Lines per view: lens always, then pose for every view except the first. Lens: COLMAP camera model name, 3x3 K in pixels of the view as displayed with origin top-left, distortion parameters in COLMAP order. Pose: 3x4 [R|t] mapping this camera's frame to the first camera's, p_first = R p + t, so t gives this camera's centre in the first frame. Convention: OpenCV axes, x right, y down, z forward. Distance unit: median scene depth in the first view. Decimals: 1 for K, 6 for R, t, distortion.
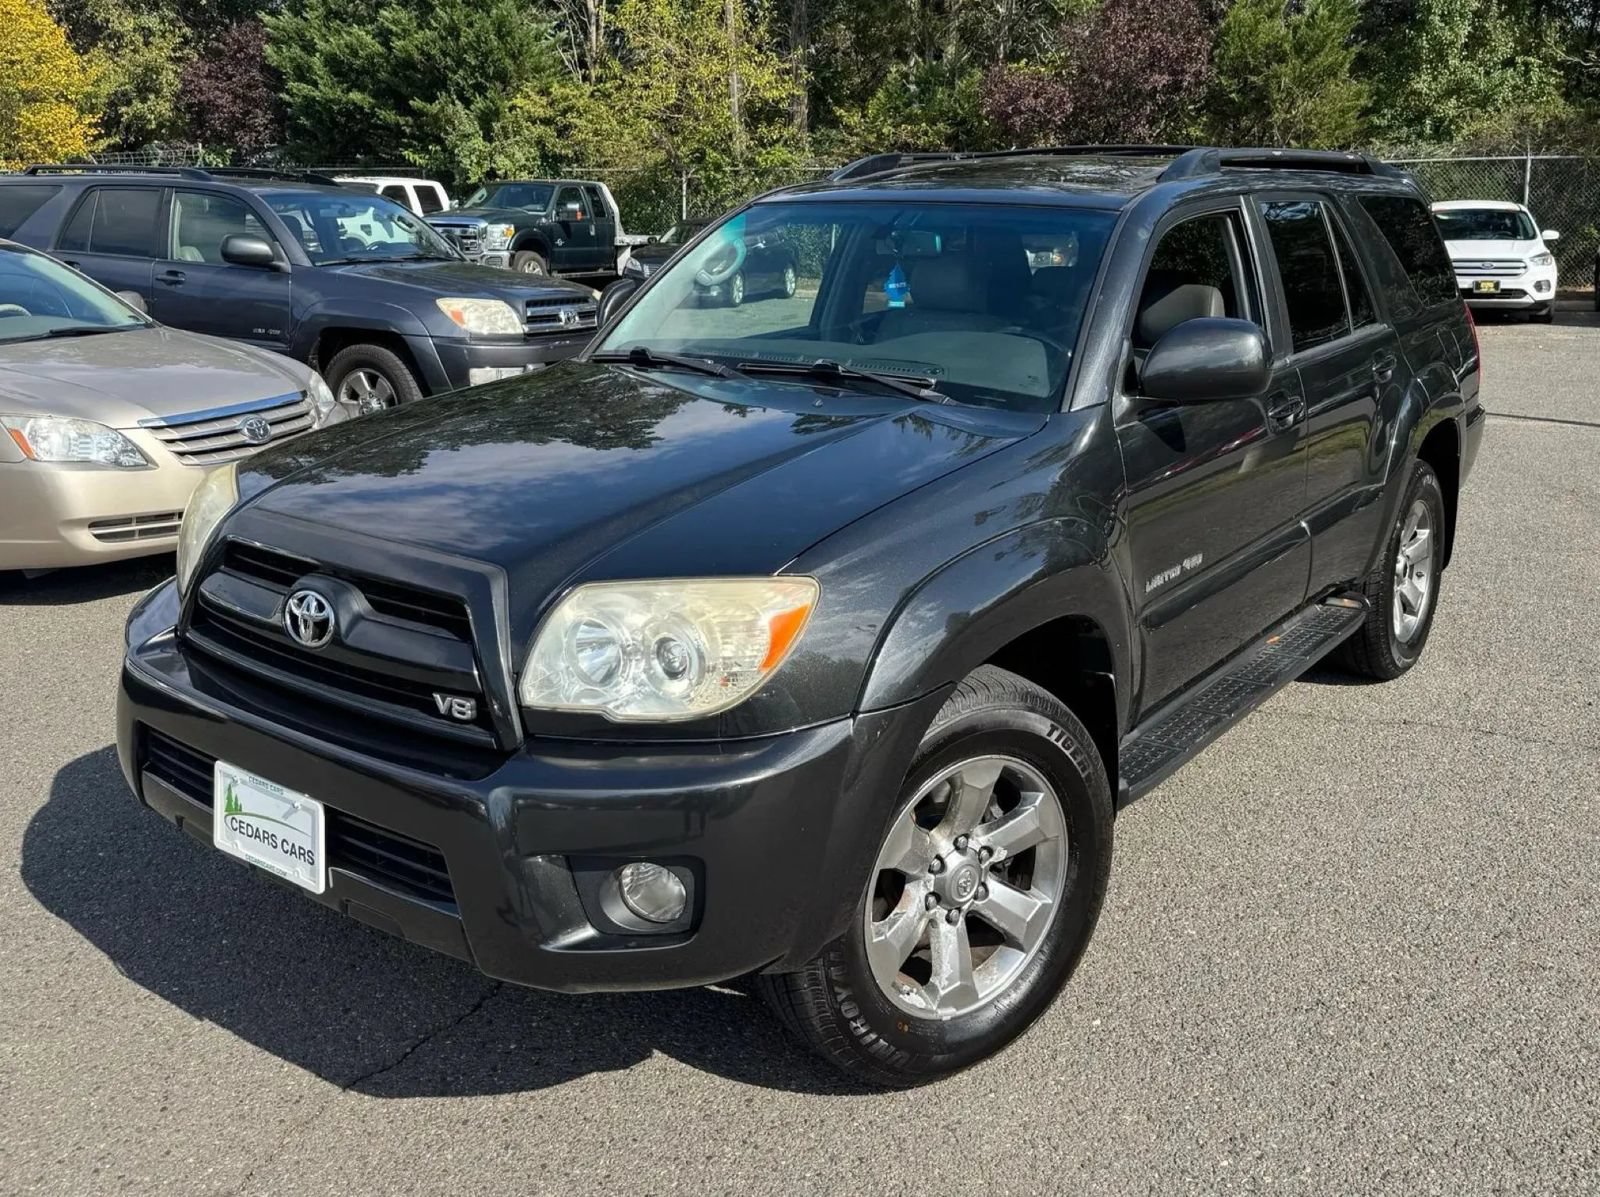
lens RADIAL K [[1416.6, 0, 869.4], [0, 1416.6, 460.2], [0, 0, 1]] dist [0.074564, -0.178468]
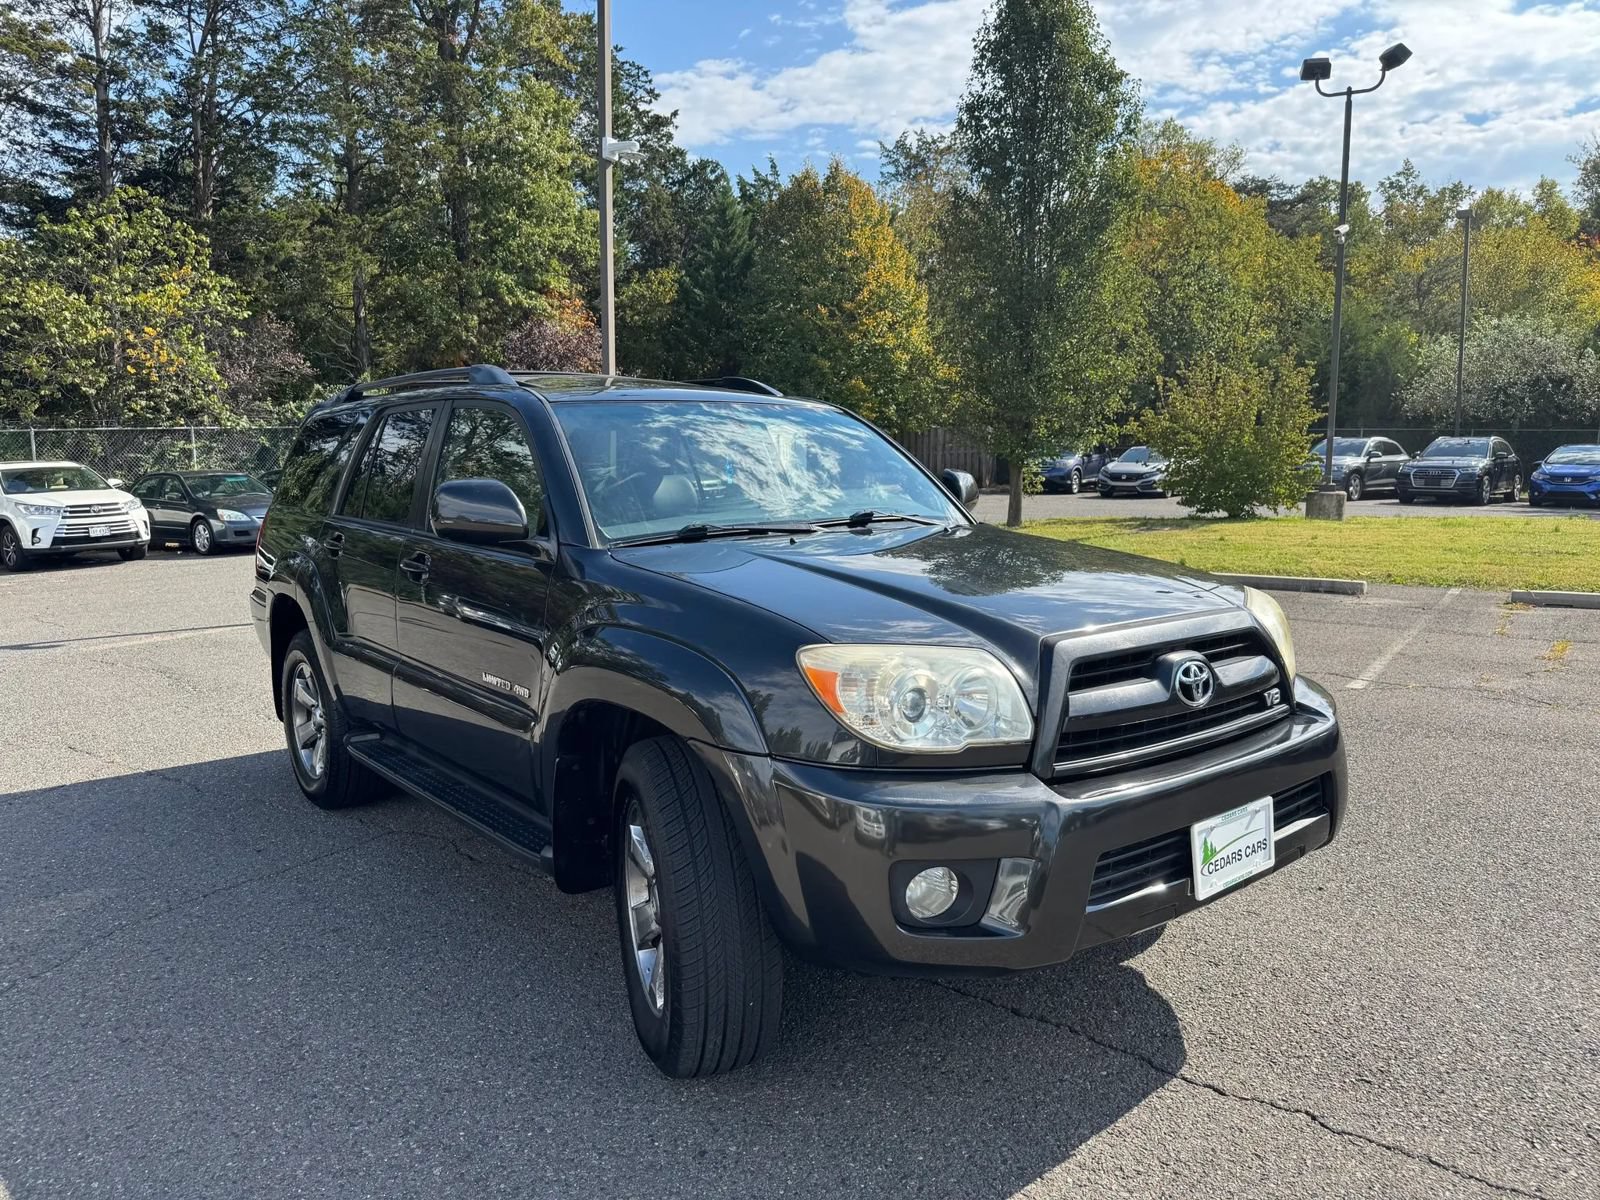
lens RADIAL K [[1133.0, 0, 801.5], [0, 1133.0, 633.5], [0, 0, 1]] dist [0.007877, -0.010926]
pose [[0.274094, -0.148301, 0.950200, -0.157378], [0.194154, 0.976227, 0.096358, -0.010717], [-0.941901, 0.158074, 0.296371, 0.112176]]
